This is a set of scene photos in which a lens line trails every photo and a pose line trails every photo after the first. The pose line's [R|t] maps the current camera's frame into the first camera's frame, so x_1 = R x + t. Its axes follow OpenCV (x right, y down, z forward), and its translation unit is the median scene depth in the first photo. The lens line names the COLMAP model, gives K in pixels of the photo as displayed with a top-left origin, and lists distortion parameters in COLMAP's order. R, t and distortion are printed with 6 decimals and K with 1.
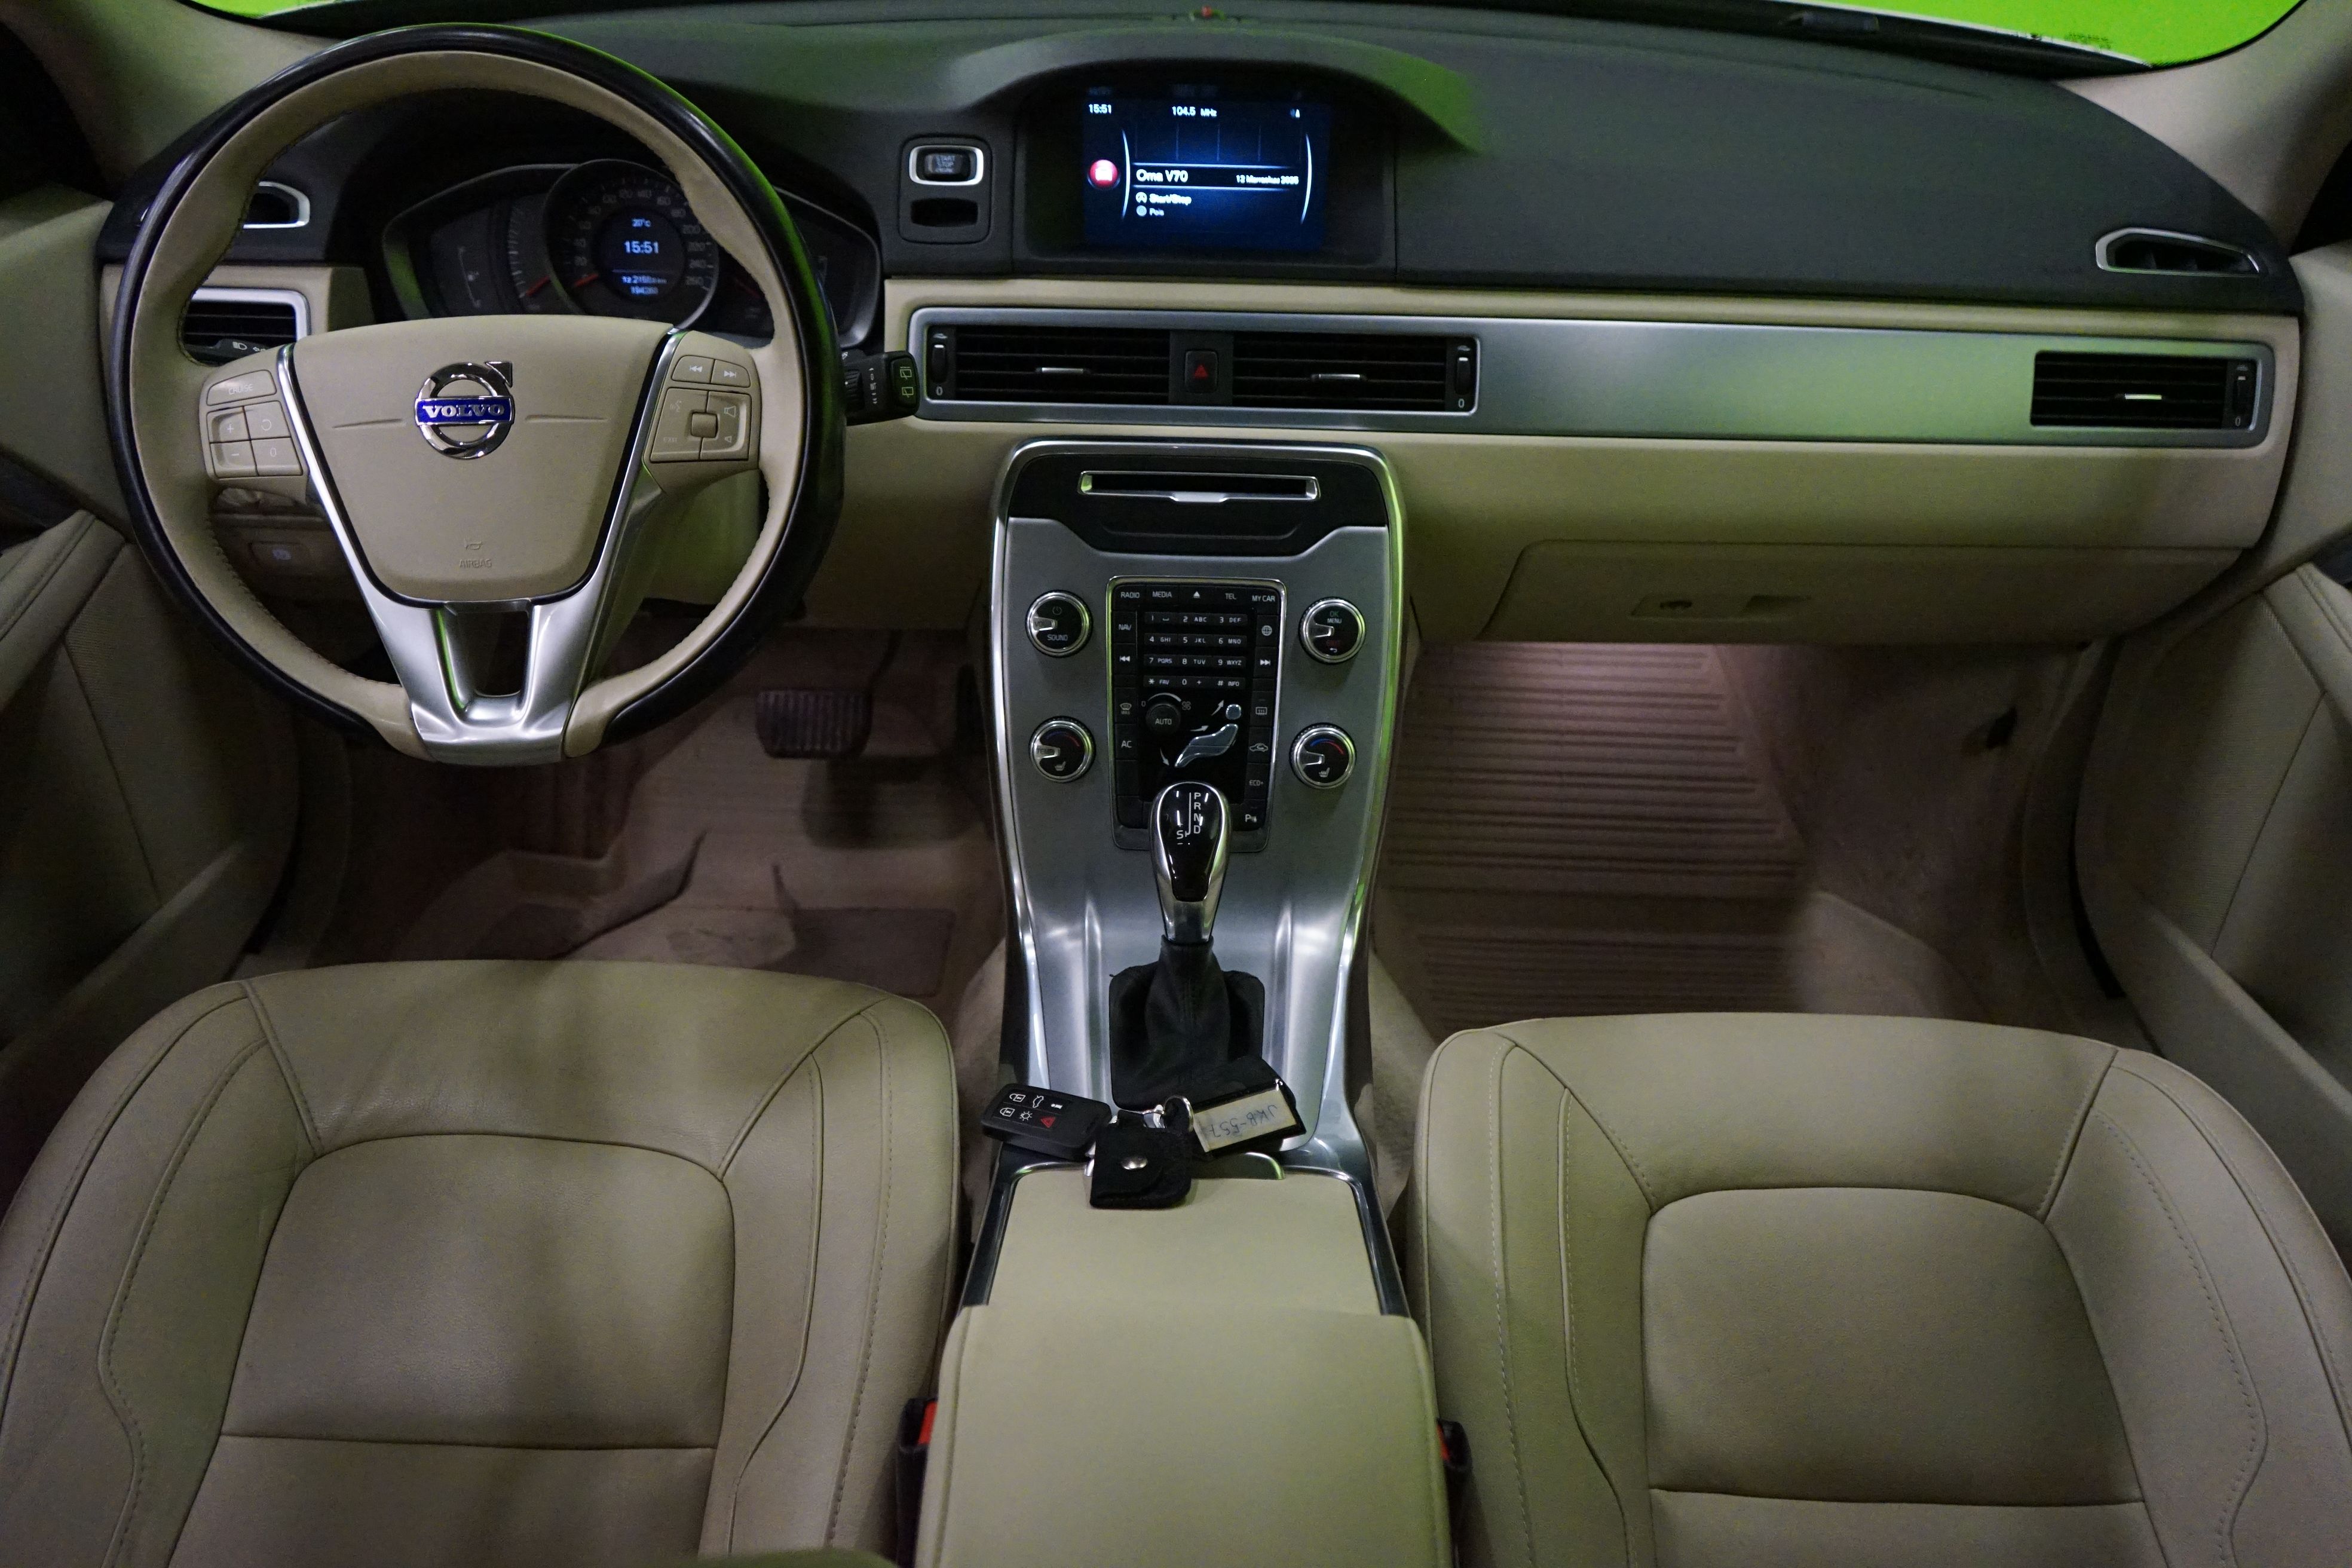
lens RADIAL K [[1860.6, 0, 1182.8], [0, 1860.6, 791.7], [0, 0, 1]] dist [0.012009, 0.001341]
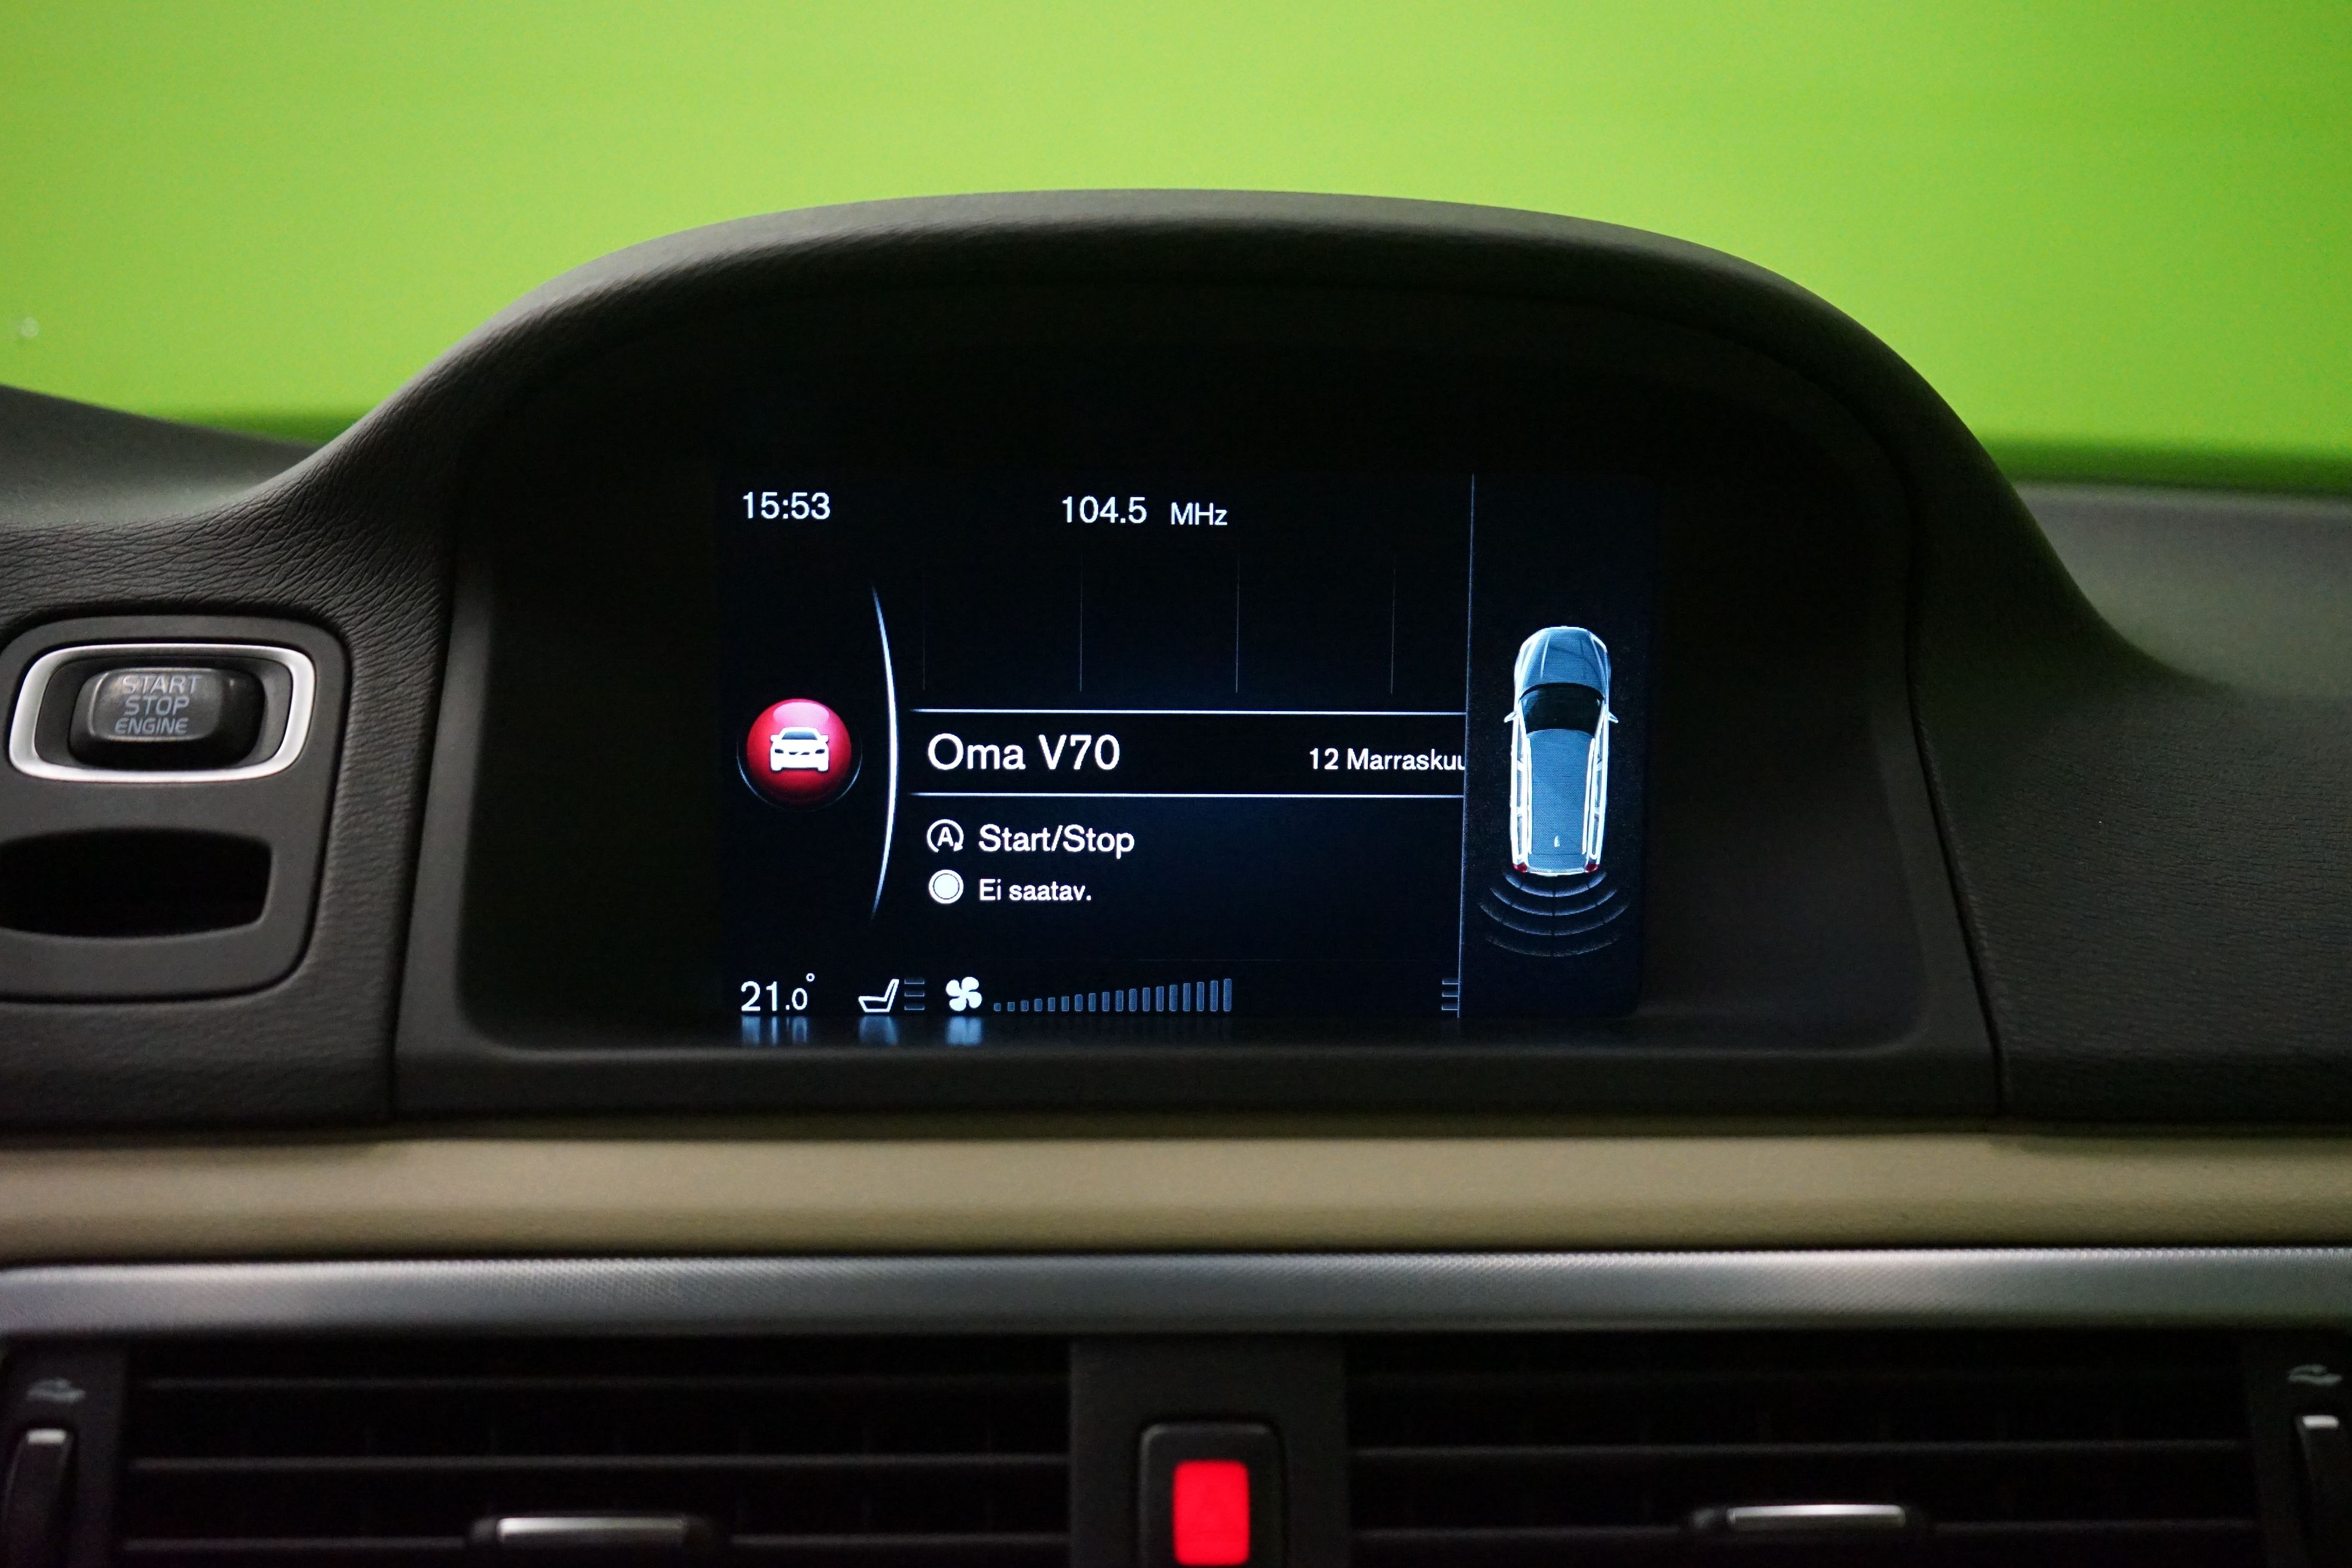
lens RADIAL K [[2714.0, 0, 1181.2], [0, 2714.0, 787.0], [0, 0, 1]] dist [-0.056305, 0.000000]
pose [[0.998073, -0.017465, 0.059543, -0.011903], [0.040372, 0.911472, -0.409375, -0.169870], [-0.047123, 0.410990, 0.910421, 0.656335]]
